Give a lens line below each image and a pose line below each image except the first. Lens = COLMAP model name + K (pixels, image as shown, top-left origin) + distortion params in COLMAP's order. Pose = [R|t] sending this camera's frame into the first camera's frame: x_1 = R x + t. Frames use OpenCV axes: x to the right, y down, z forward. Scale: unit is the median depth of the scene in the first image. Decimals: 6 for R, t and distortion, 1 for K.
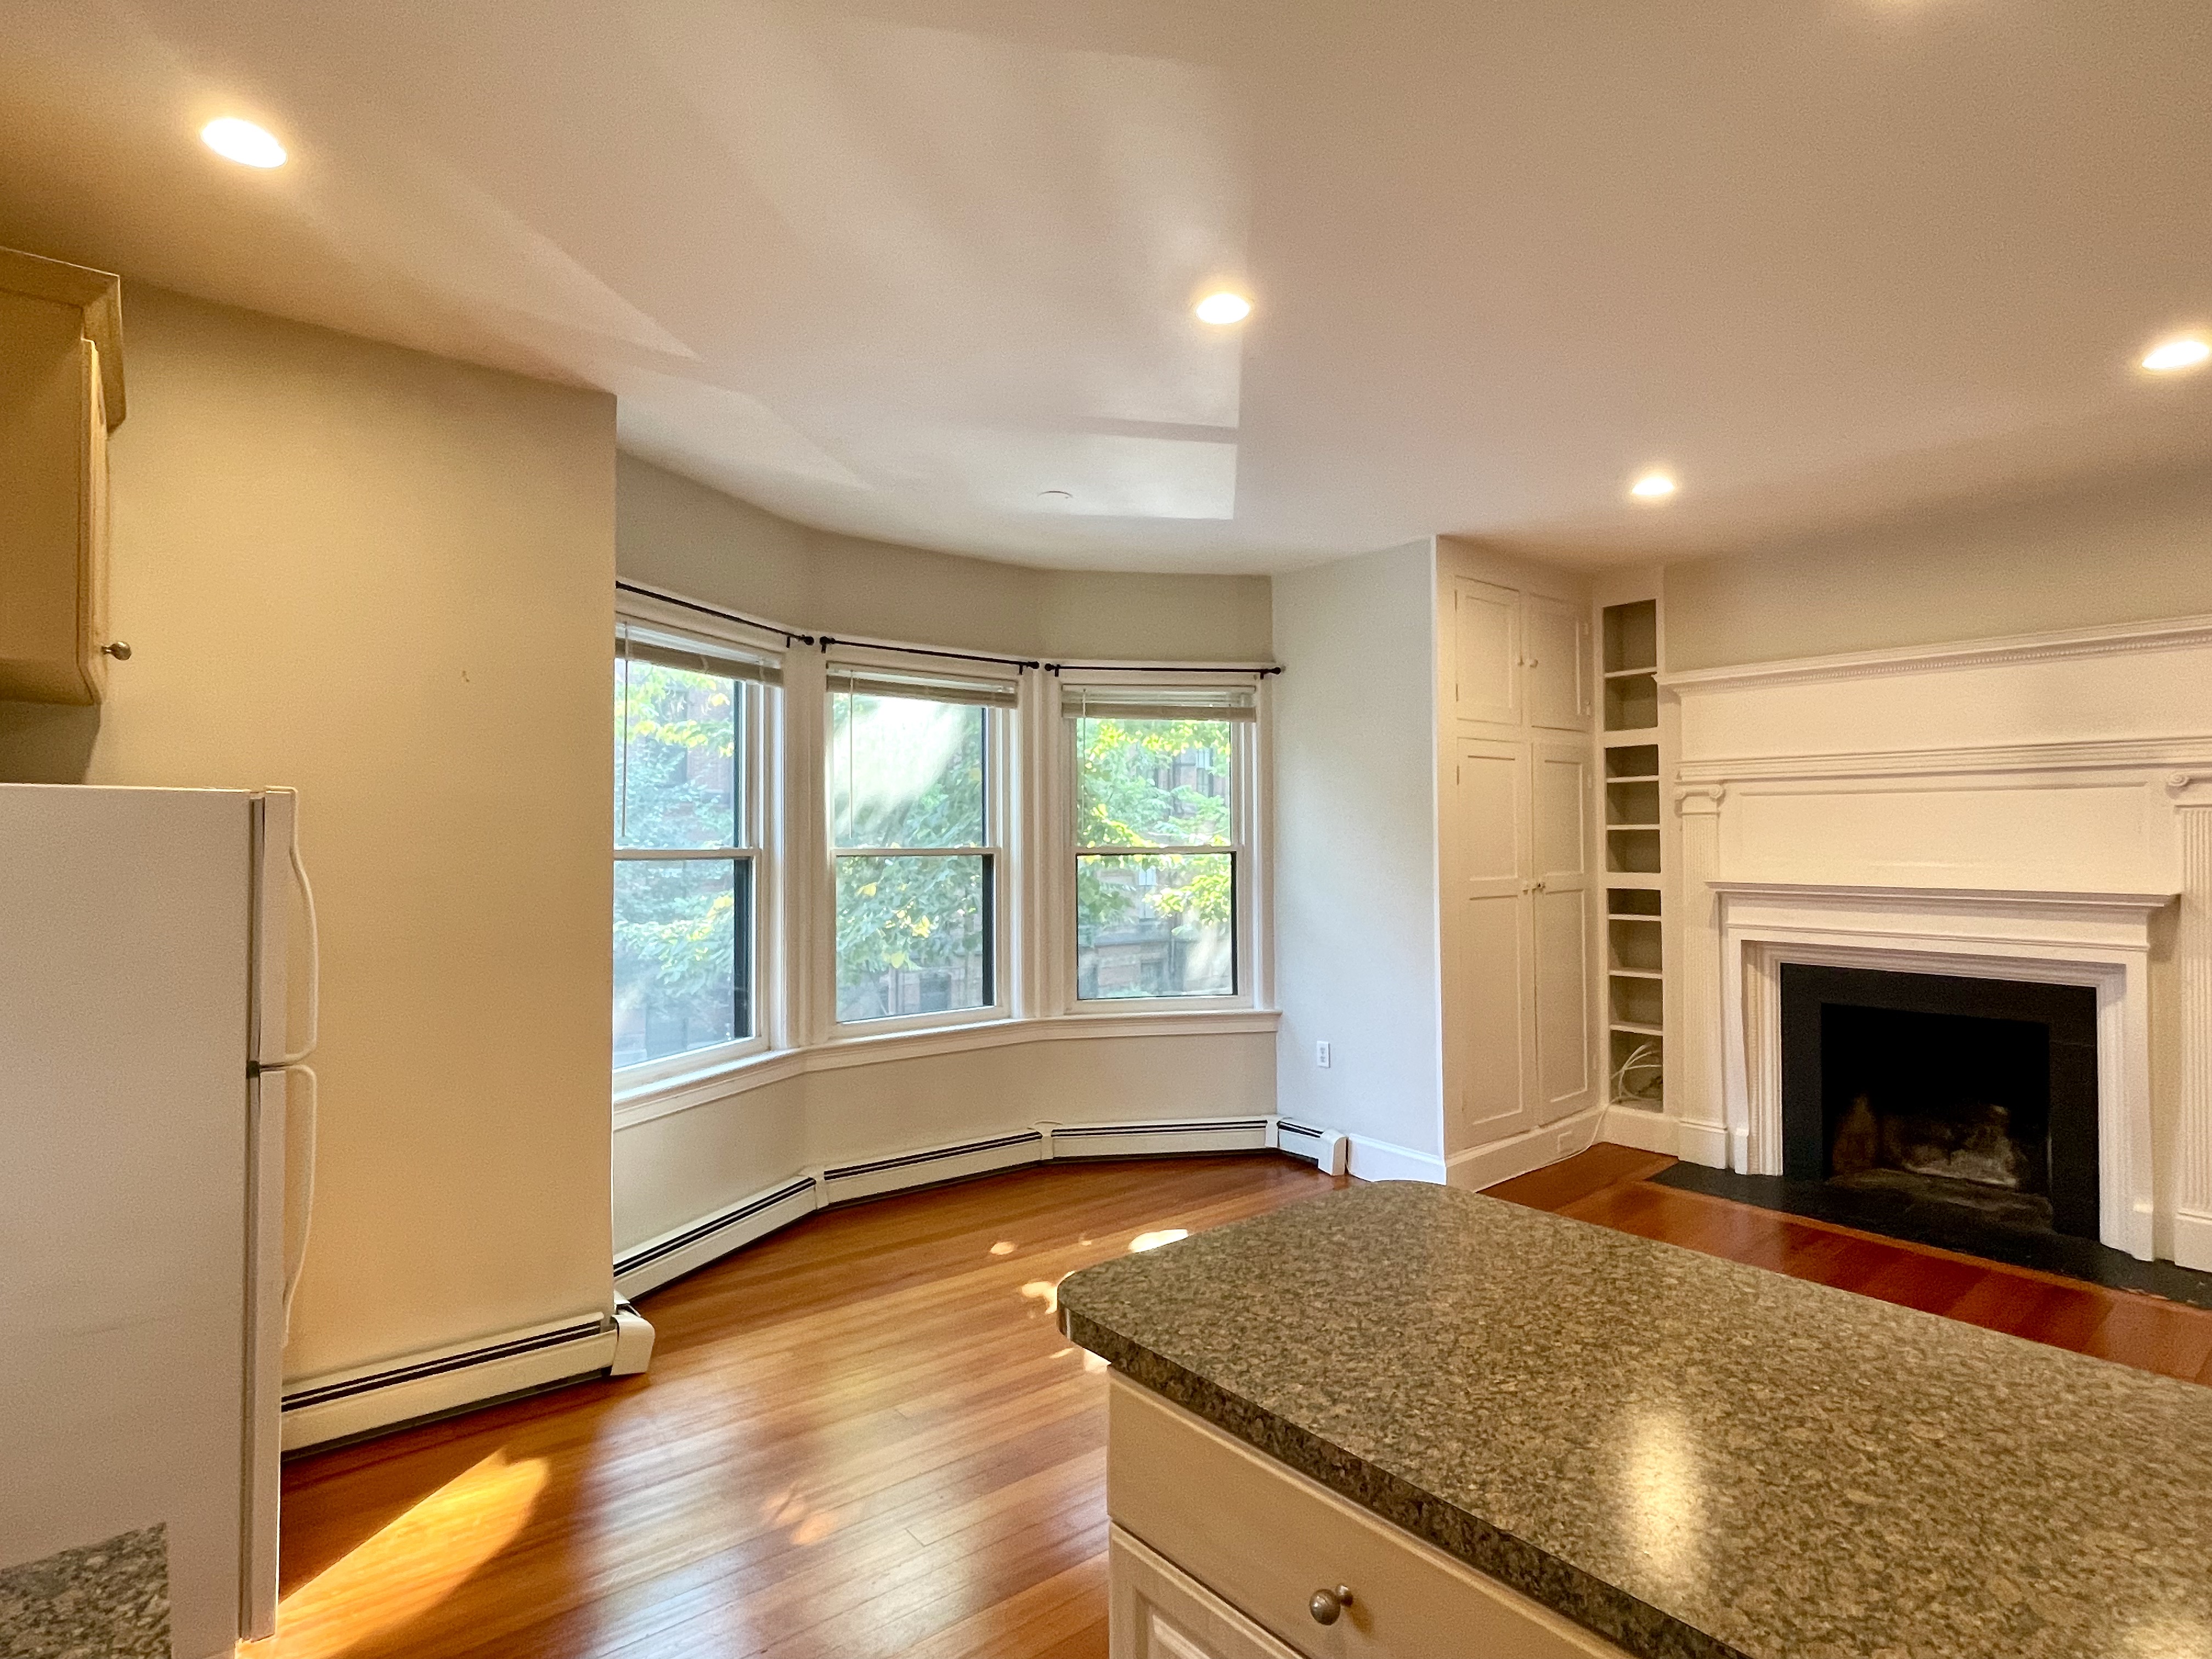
lens RADIAL K [[1151.9, 0, 1098.2], [0, 1151.9, 827.0], [0, 0, 1]] dist [0.020246, -0.029338]
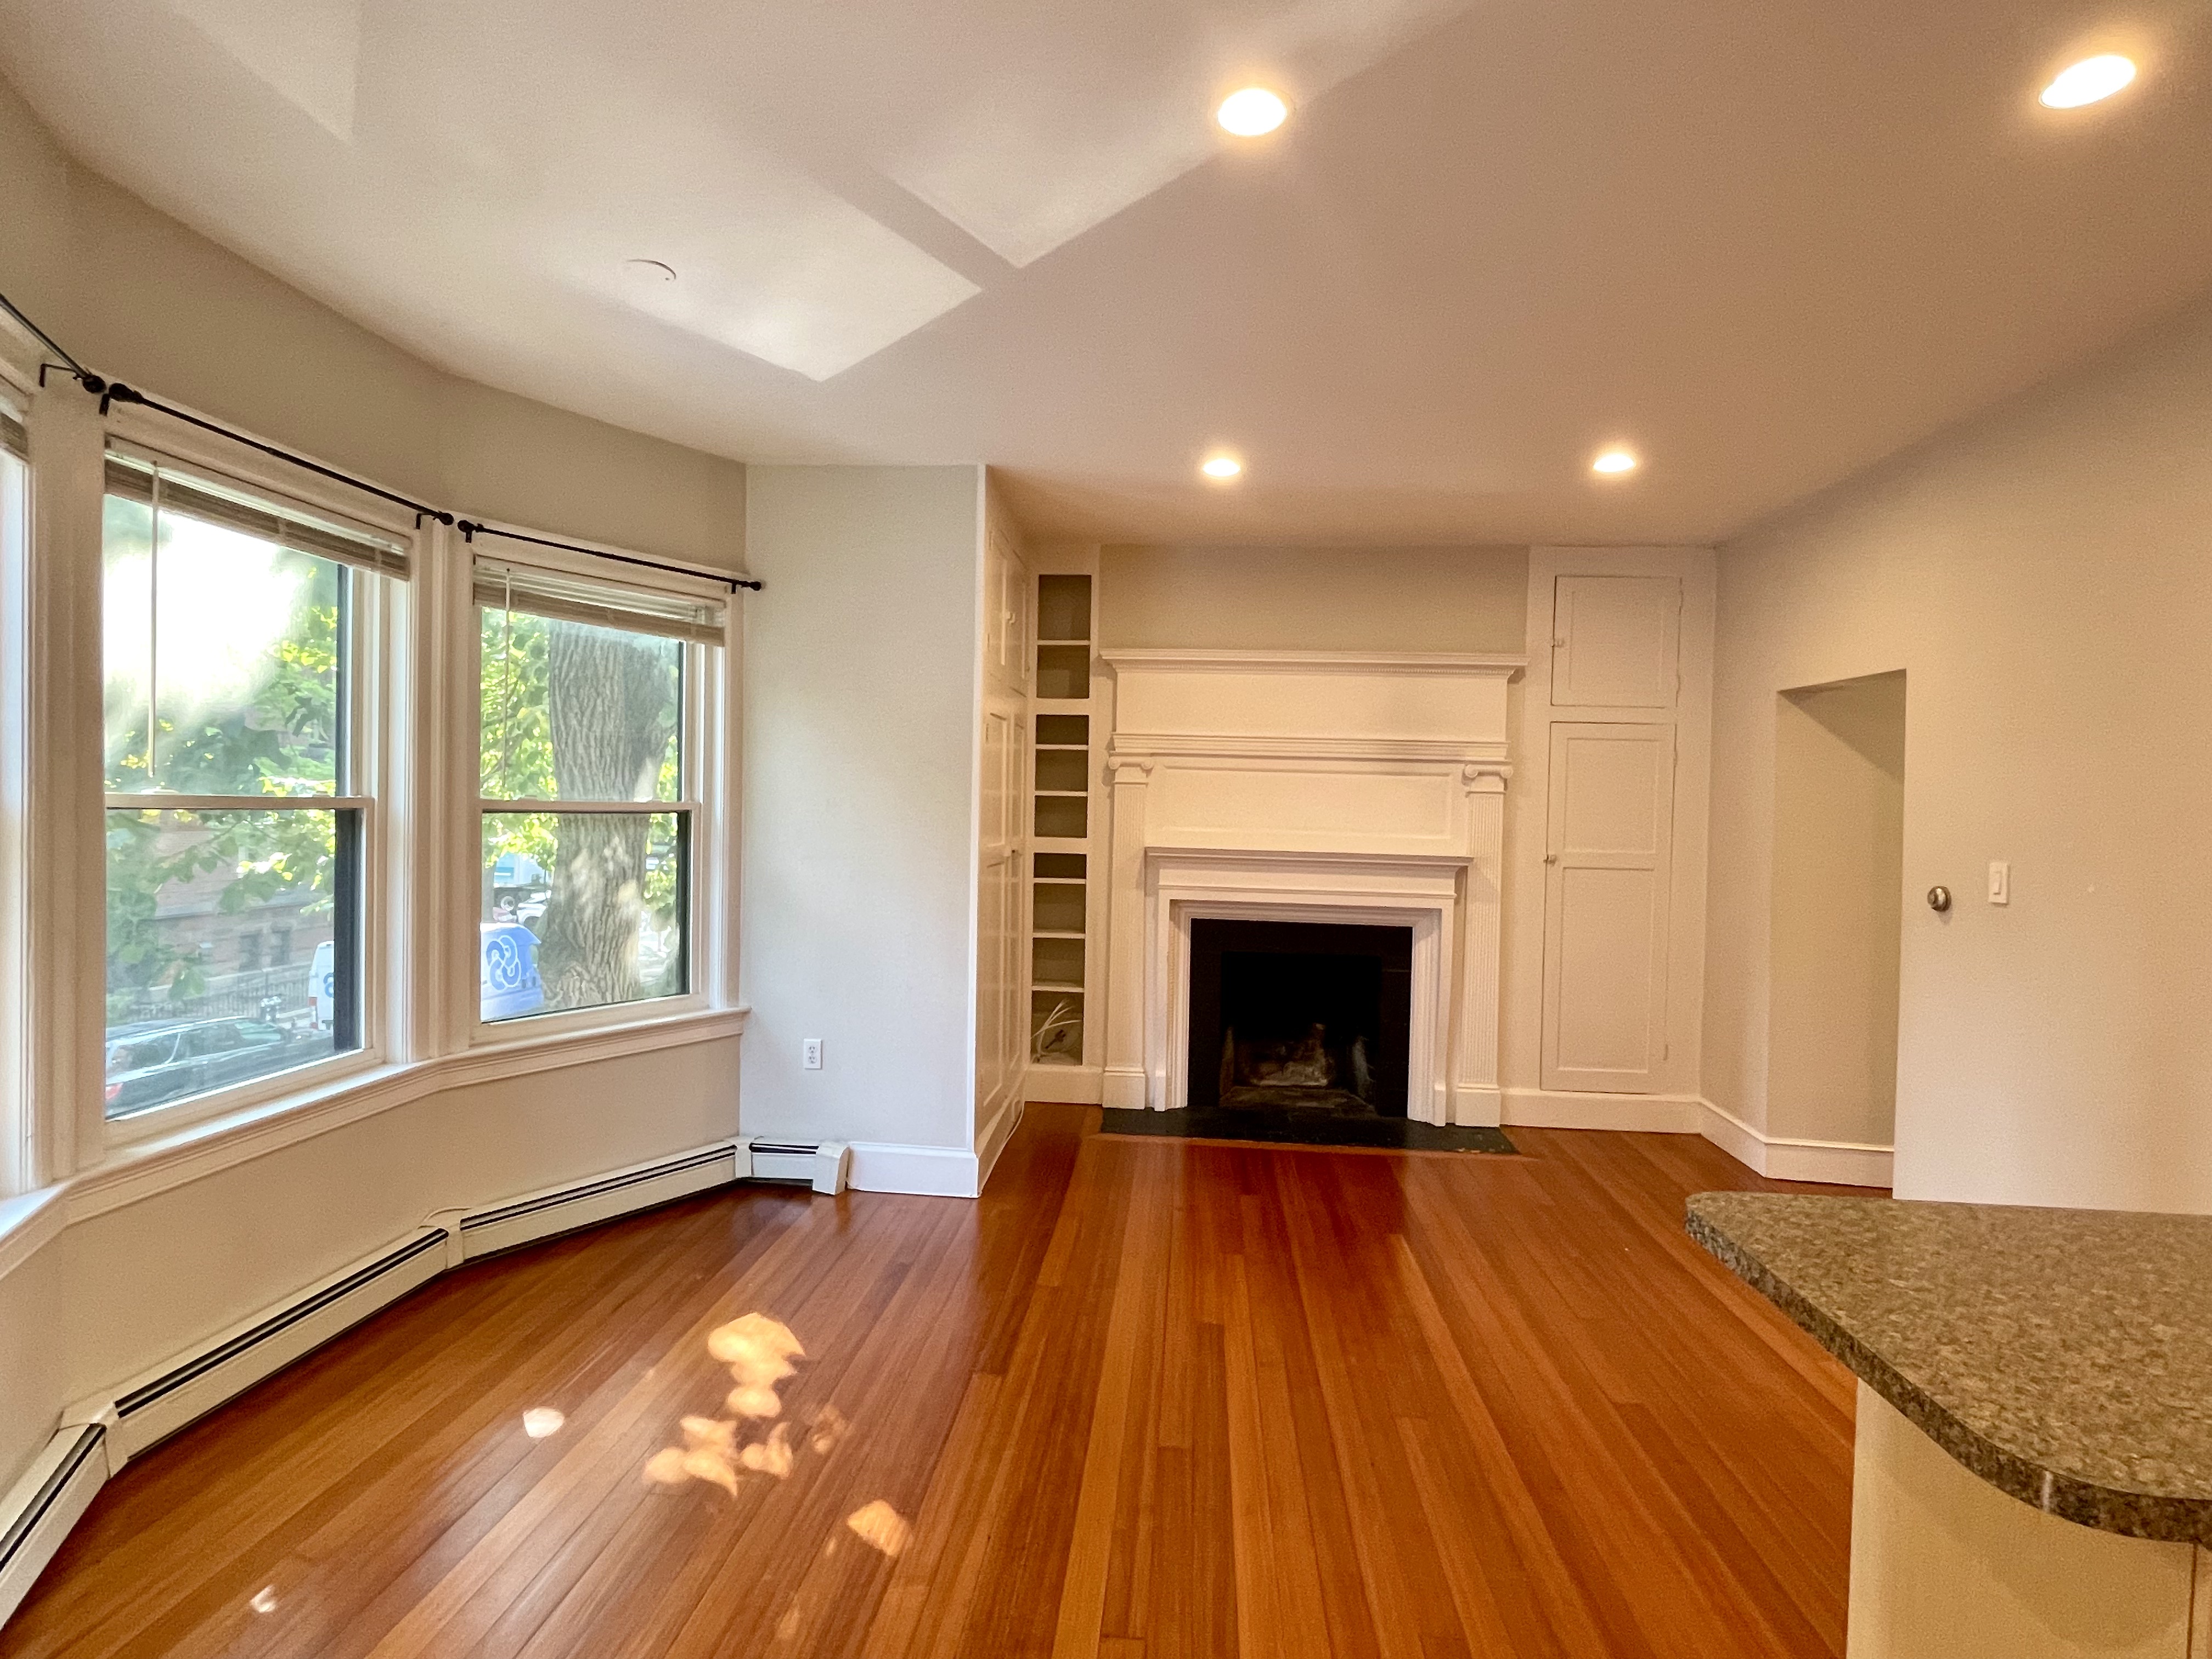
lens RADIAL K [[1152.6, 0, 1106.0], [0, 1152.6, 829.5], [0, 0, 1]] dist [-0.002793, 0.000114]
pose [[0.689707, 0.006037, 0.724063, -0.274484], [-0.034513, 0.999103, 0.024546, 0.006125], [-0.723266, -0.041919, 0.689296, 0.284492]]
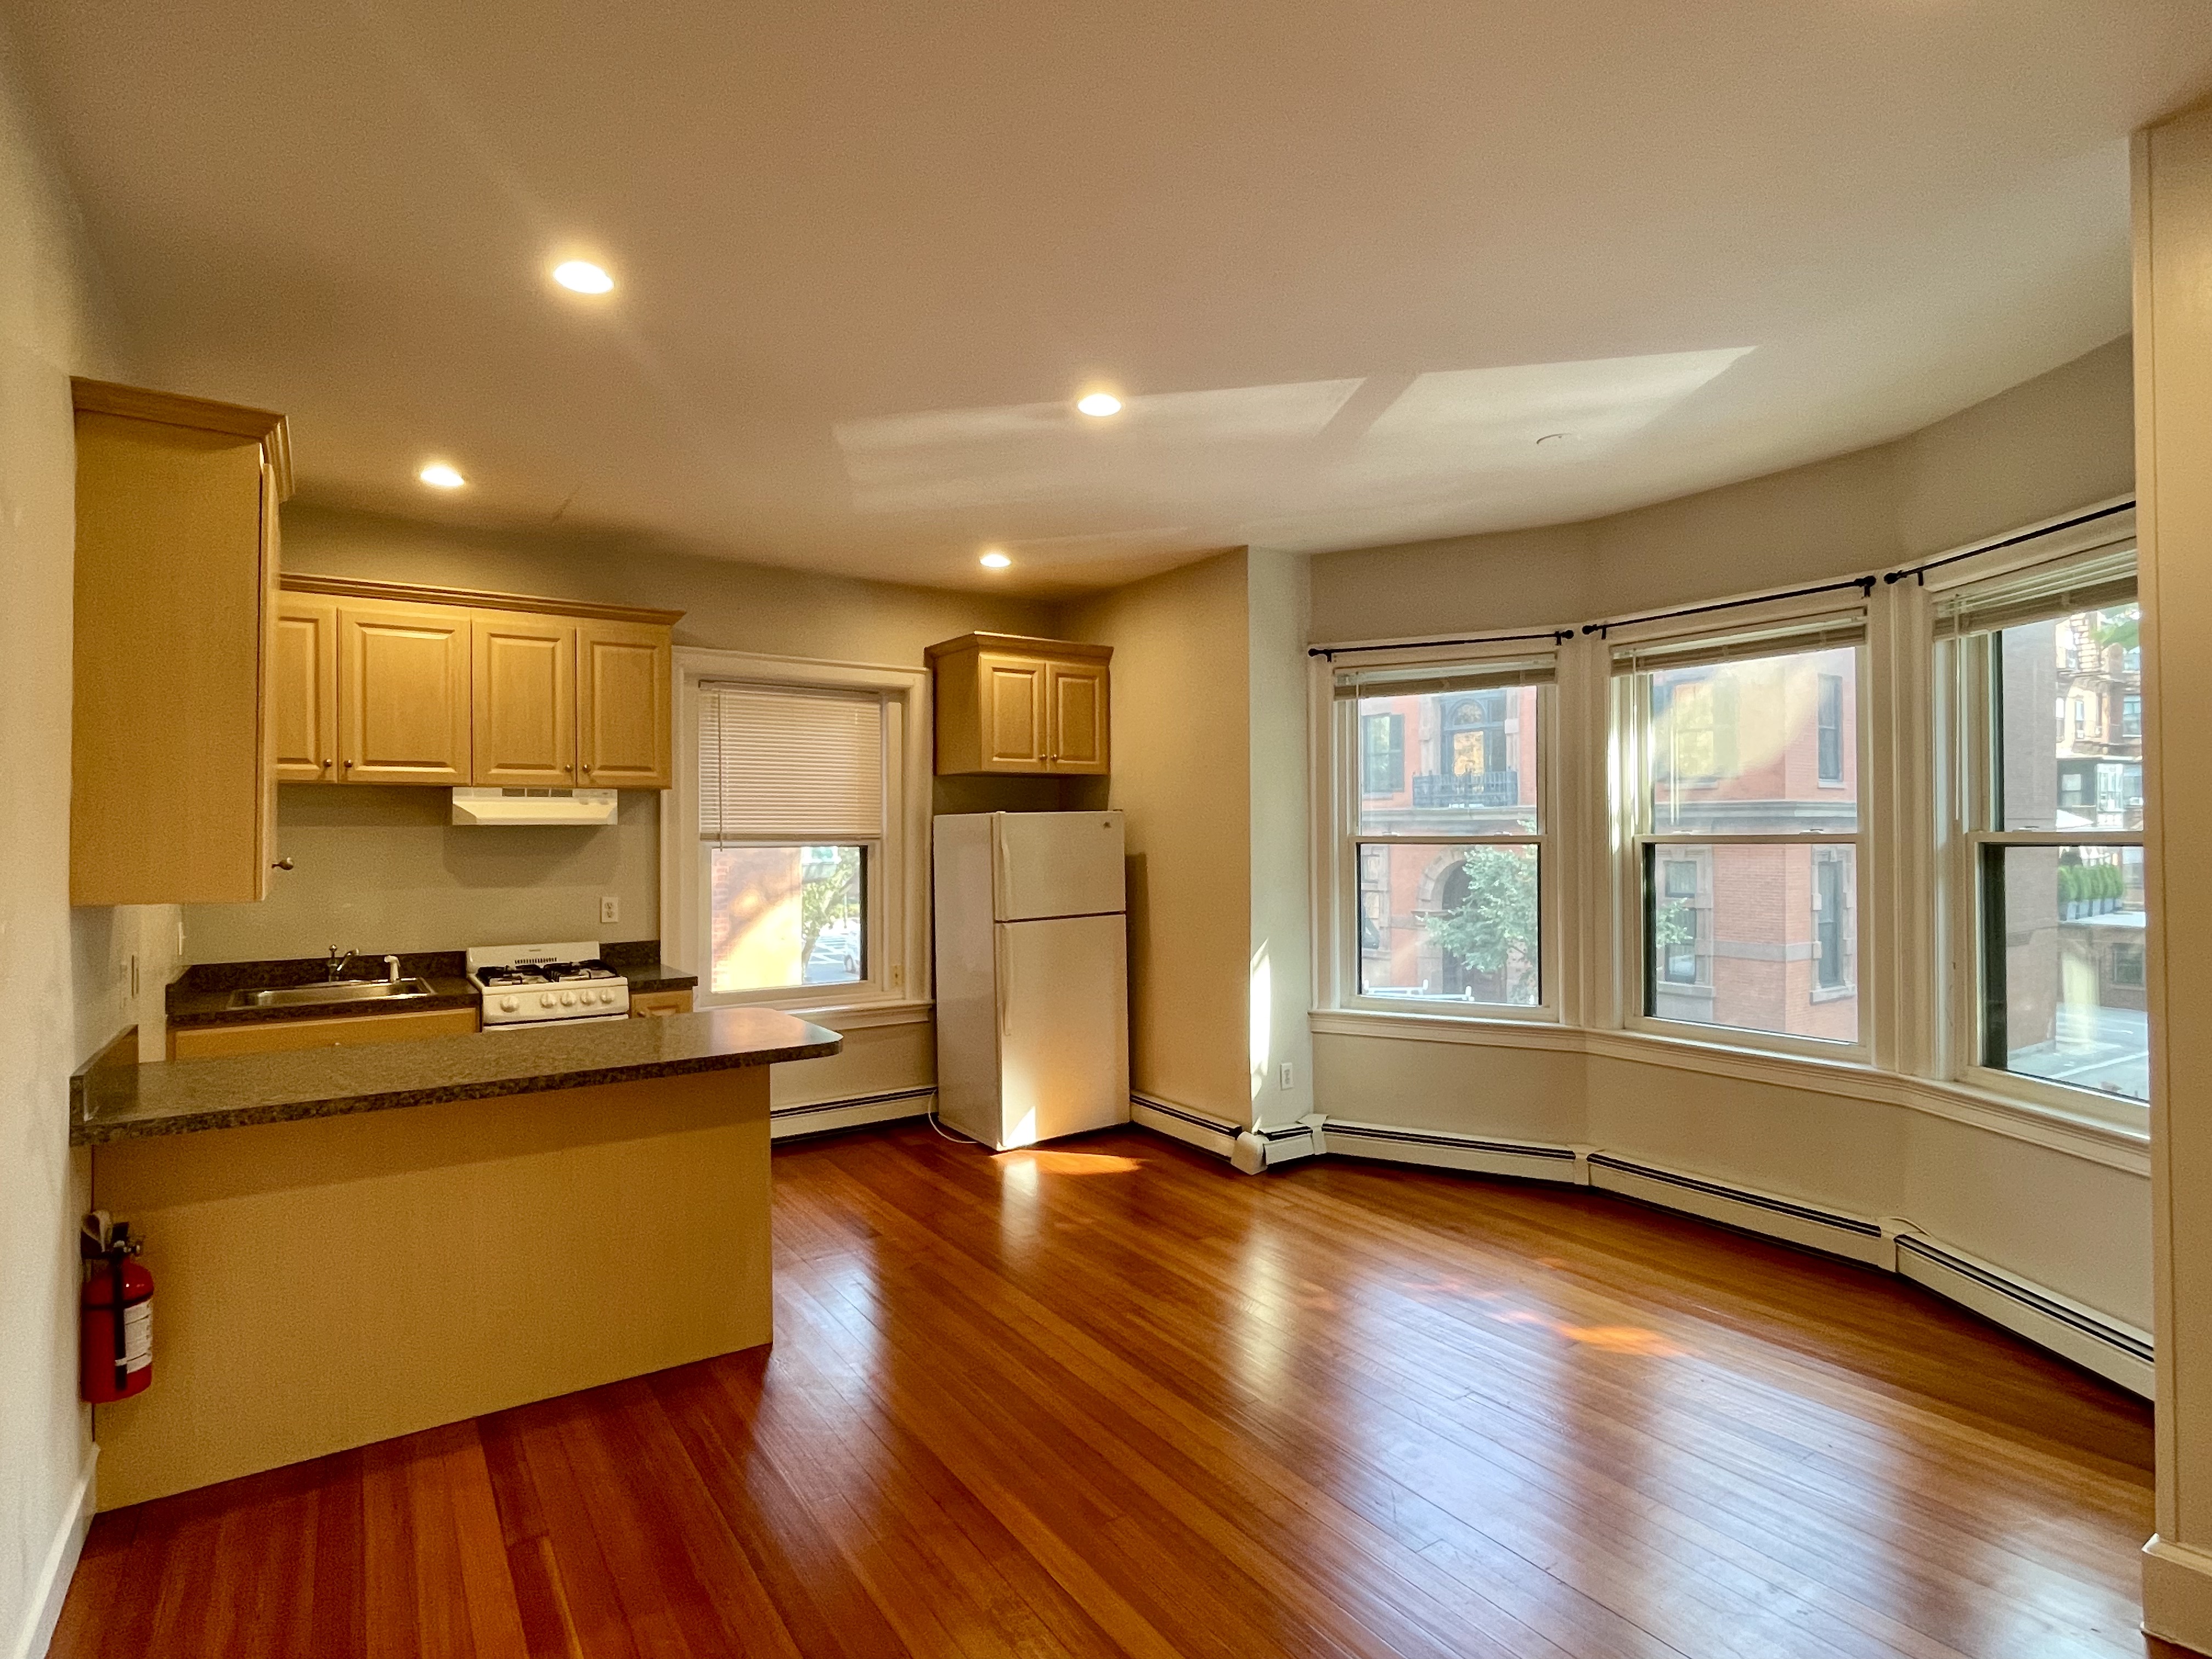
lens RADIAL K [[1151.9, 0, 1098.2], [0, 1151.9, 827.0], [0, 0, 1]] dist [0.020246, -0.029338]
pose [[-0.099560, -0.006163, -0.995012, 0.732356], [0.020945, 0.999746, -0.008288, 0.009874], [0.994811, -0.021666, -0.099405, 0.604067]]
